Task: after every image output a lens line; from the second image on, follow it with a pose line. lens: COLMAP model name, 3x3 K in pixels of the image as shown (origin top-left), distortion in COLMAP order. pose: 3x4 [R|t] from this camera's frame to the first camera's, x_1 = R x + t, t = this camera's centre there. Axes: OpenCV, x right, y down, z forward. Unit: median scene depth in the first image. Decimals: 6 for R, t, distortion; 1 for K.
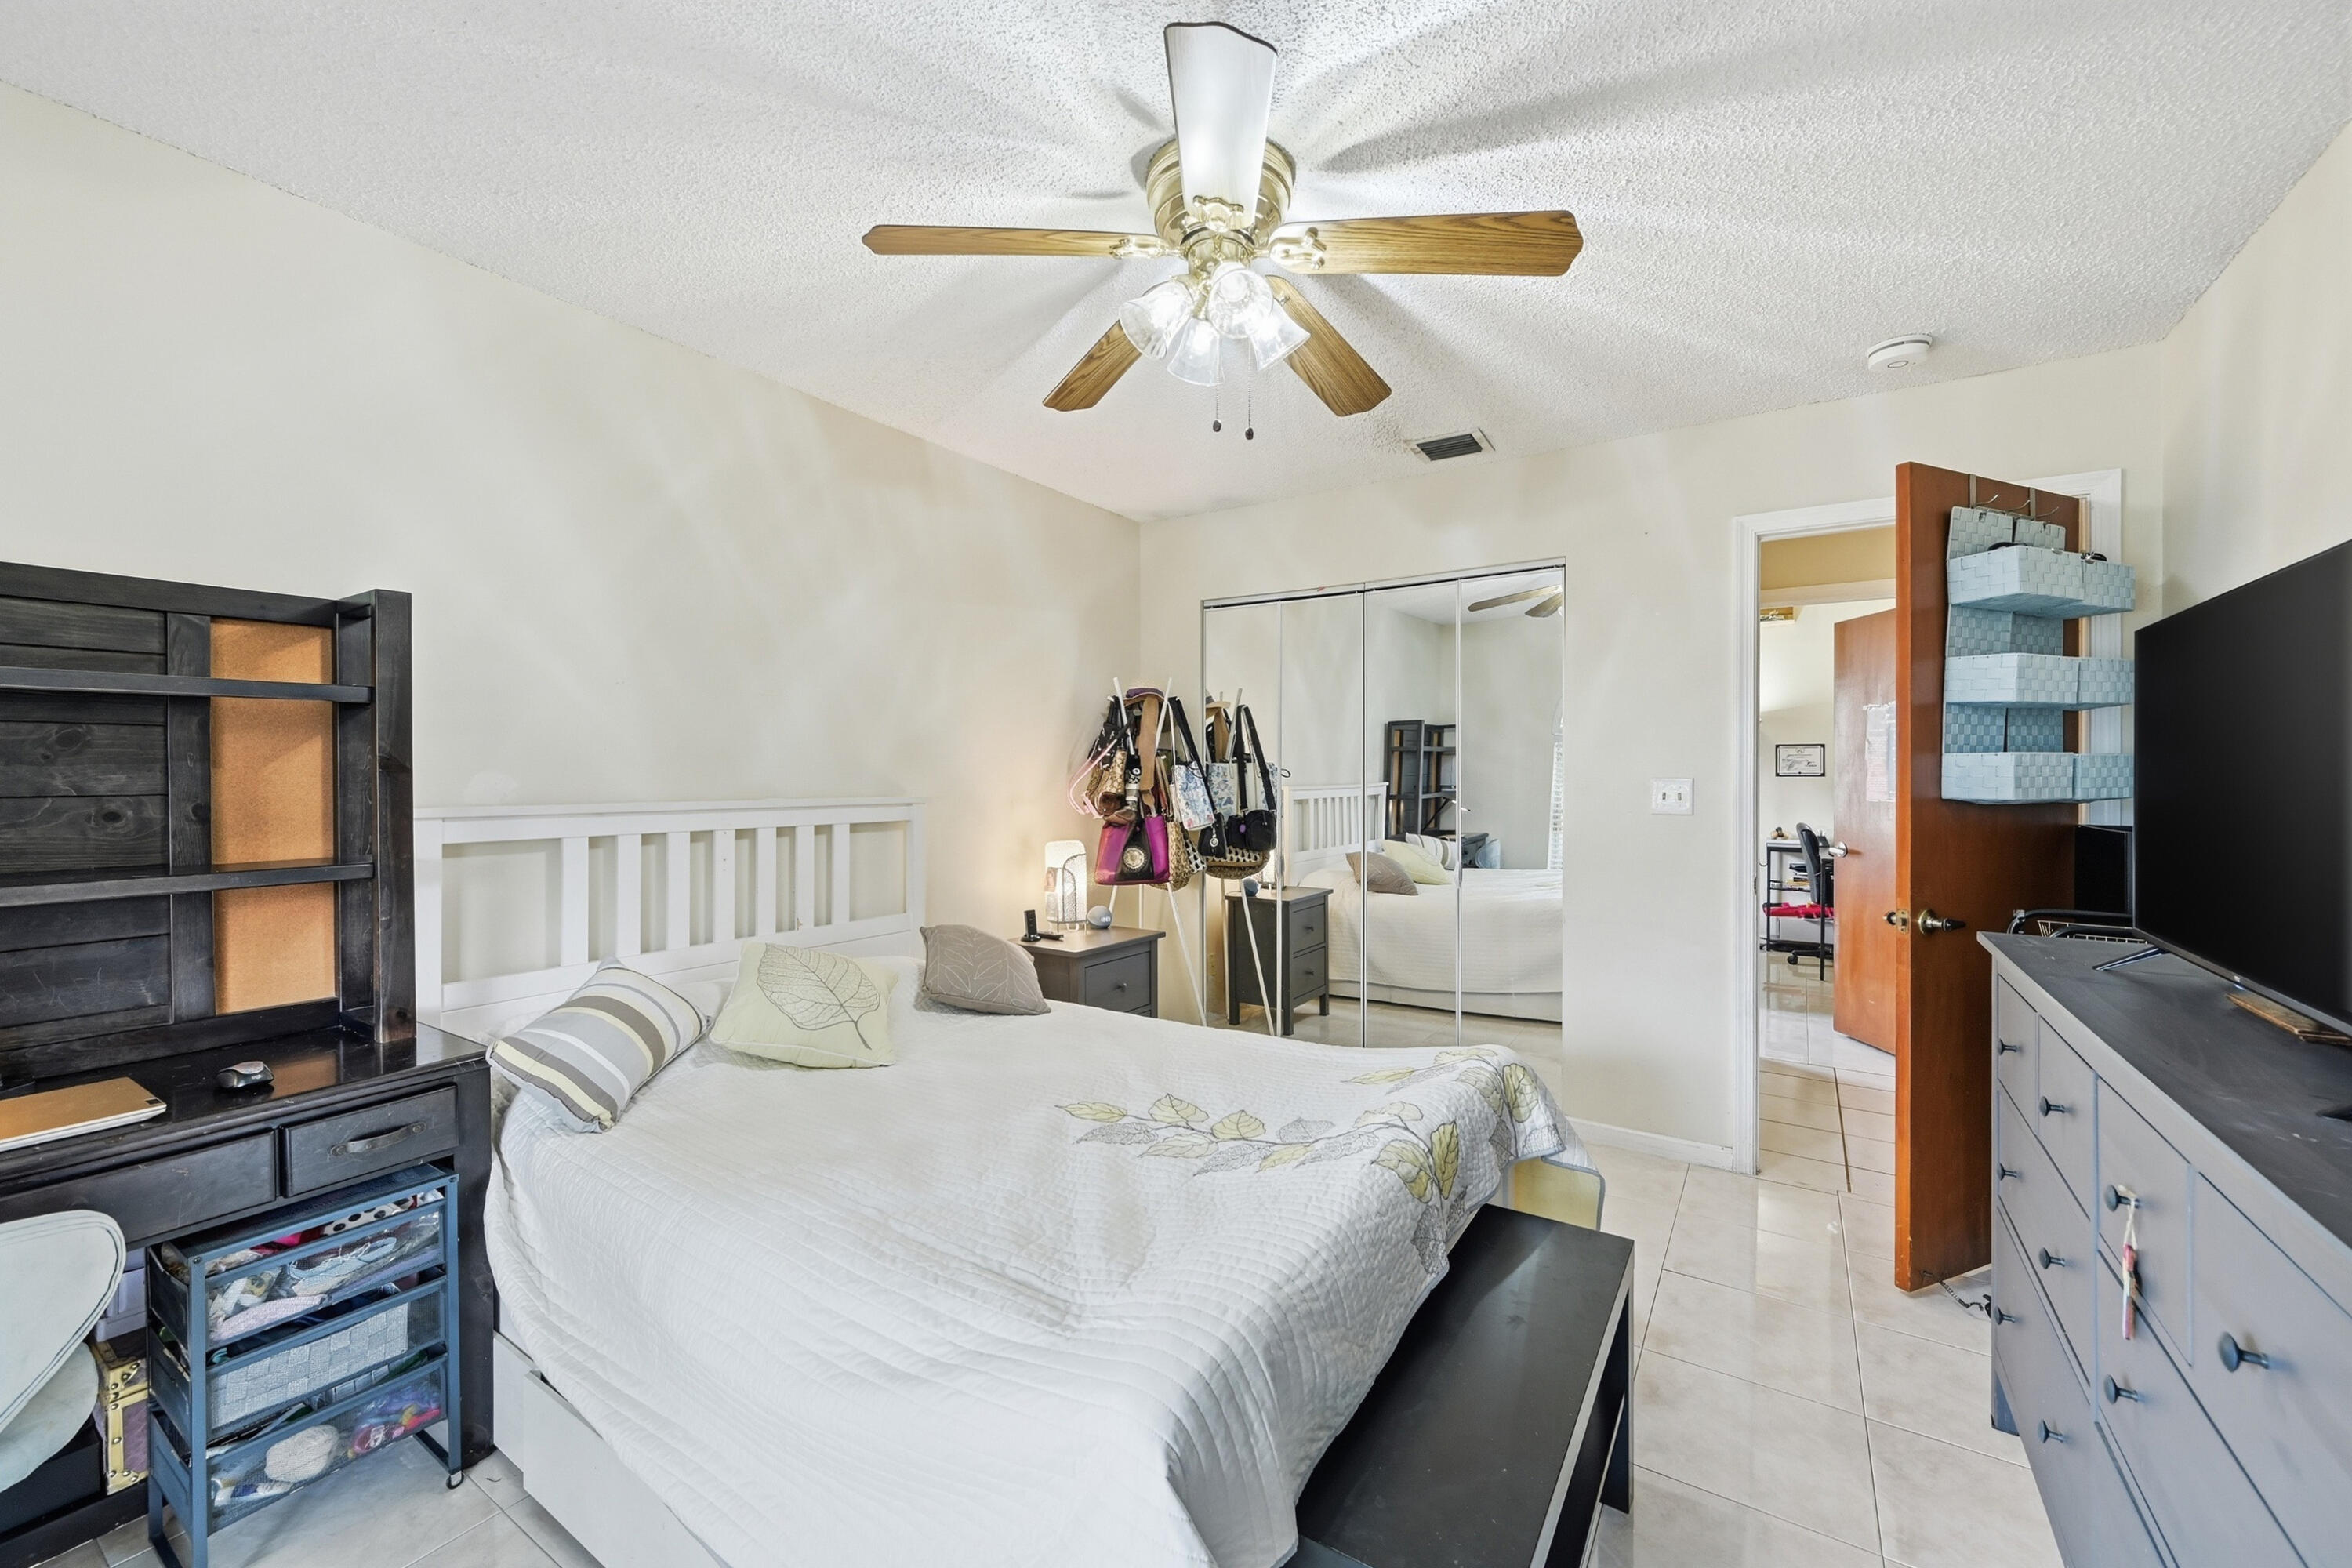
lens RADIAL K [[938.0, 0, 1176.0], [0, 938.0, 784.0], [0, 0, 1]] dist [0.001459, 0.000177]
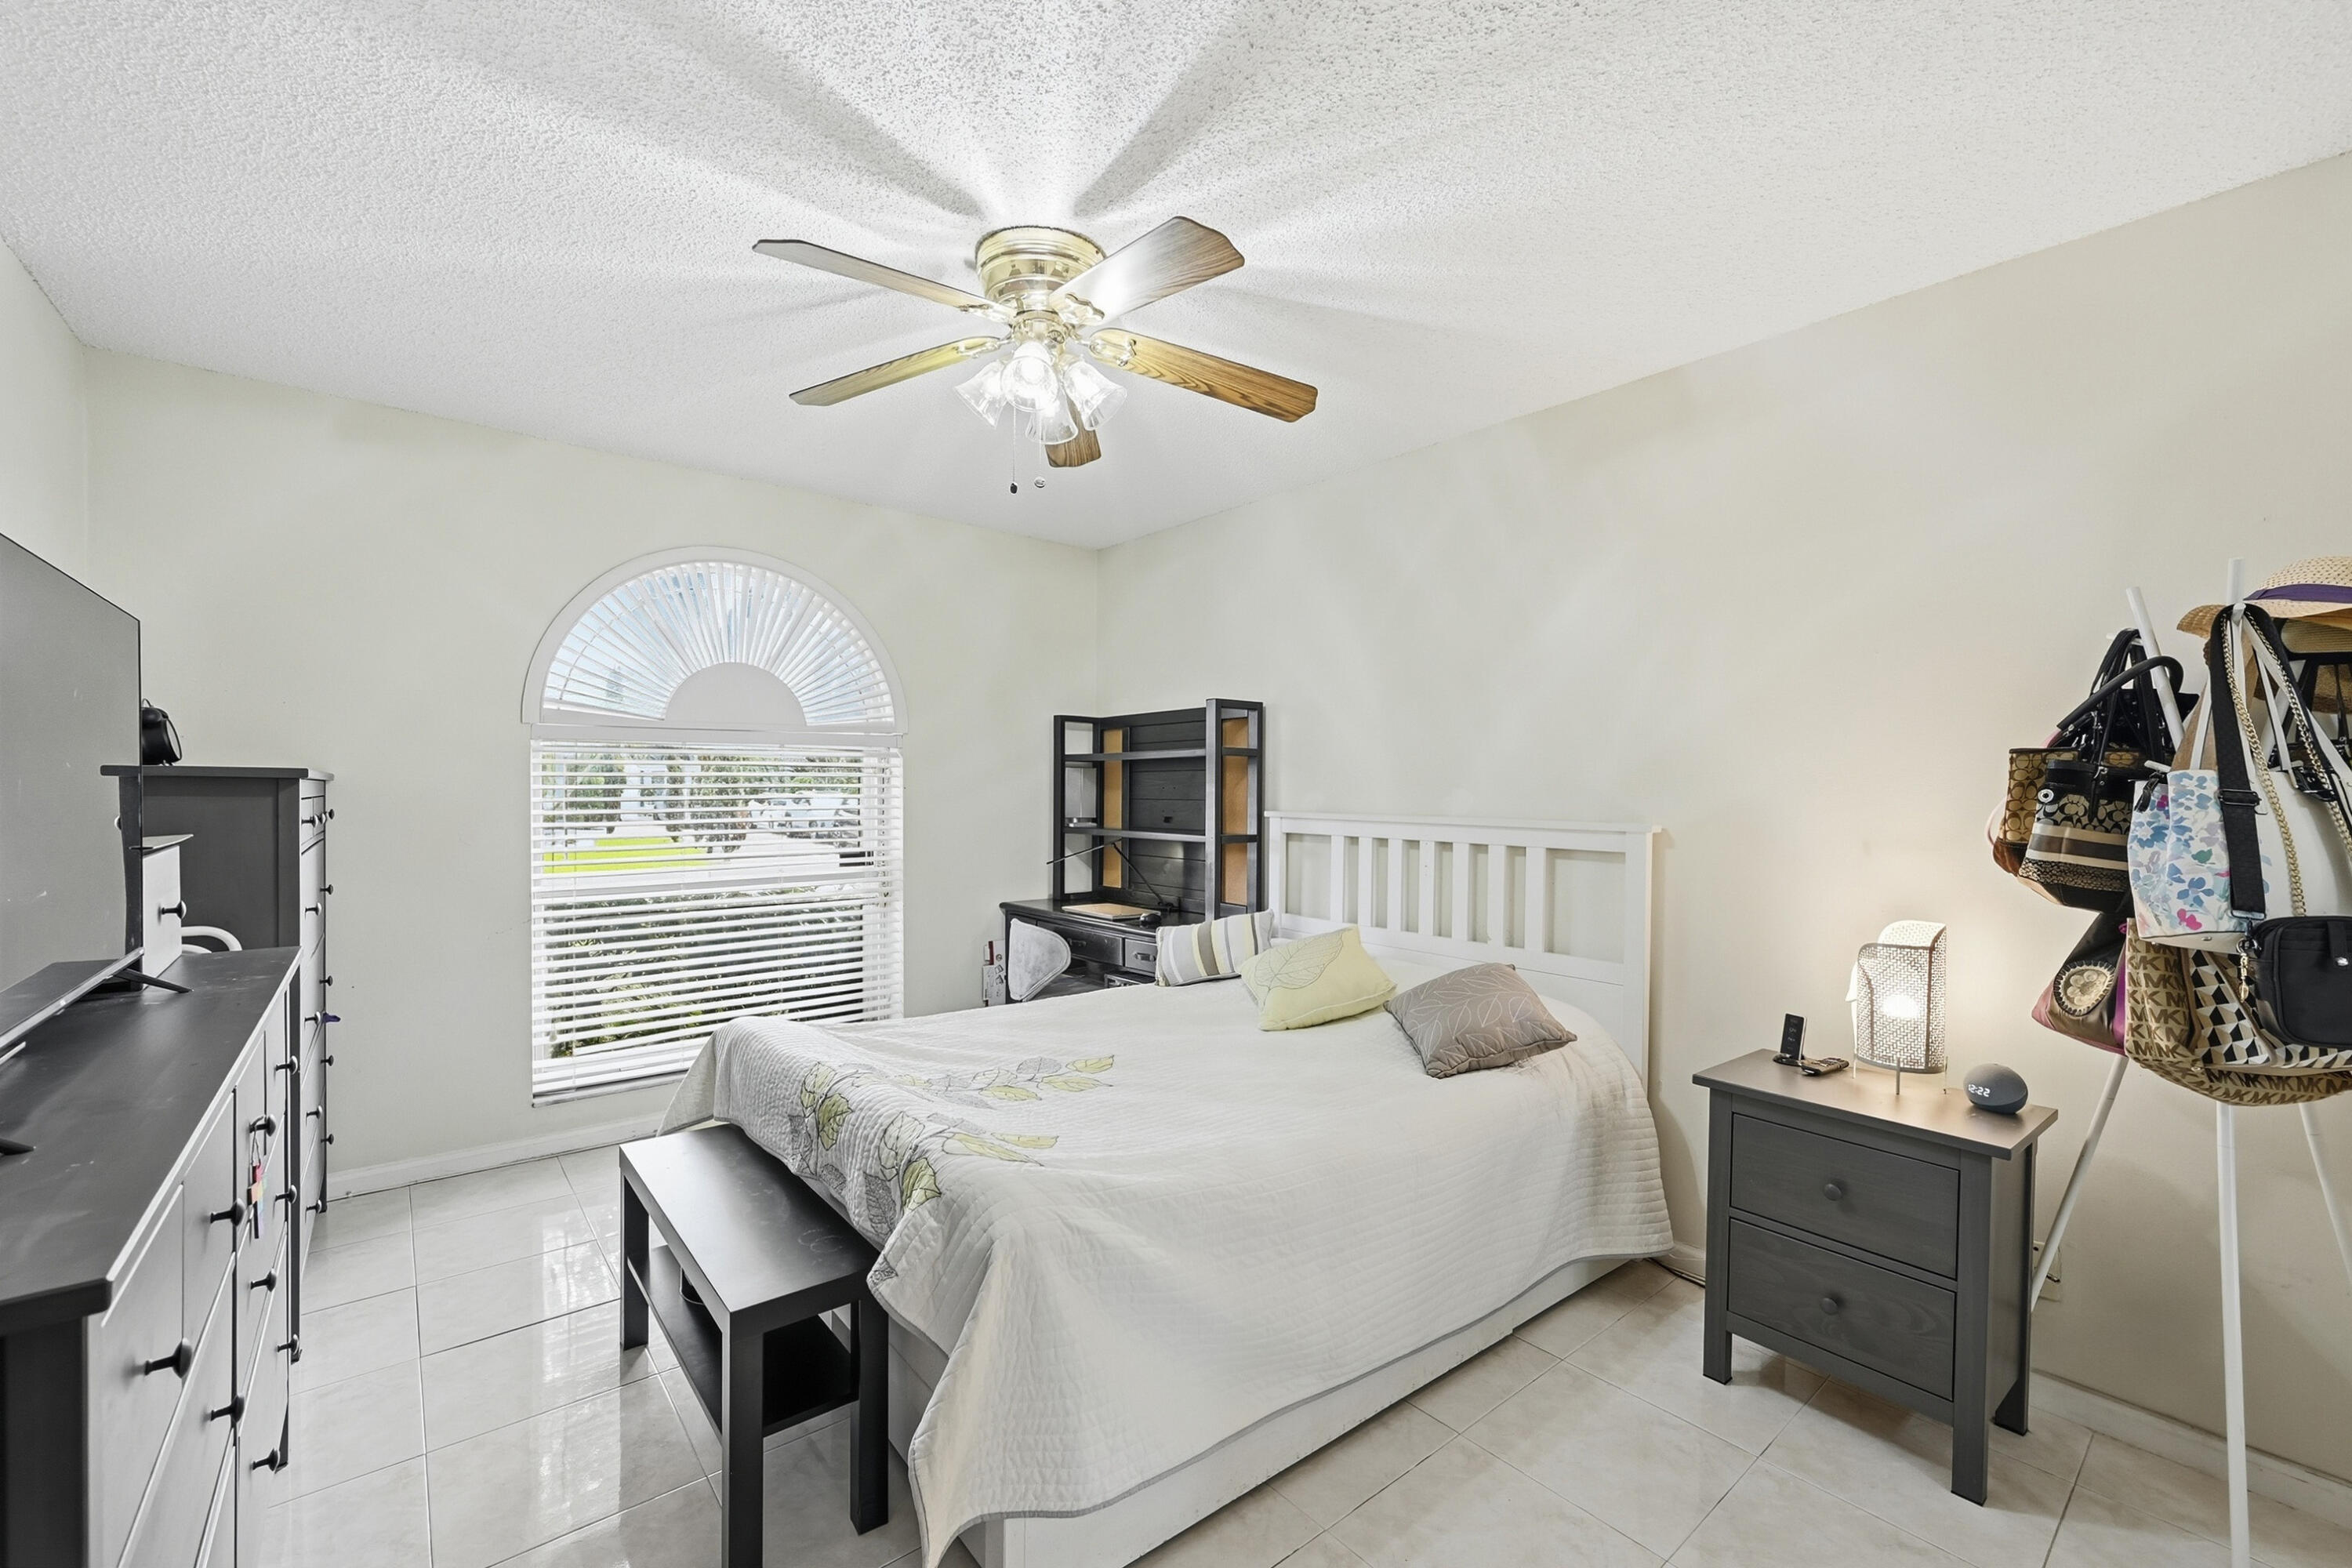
lens RADIAL K [[961.5, 0, 1176.8], [0, 961.5, 799.5], [0, 0, 1]] dist [-0.000301, 0.000015]
pose [[-0.299565, 0.002705, -0.954072, 0.846820], [-0.026749, 0.999579, 0.011233, -0.009126], [0.953701, 0.028886, -0.299367, 1.161248]]
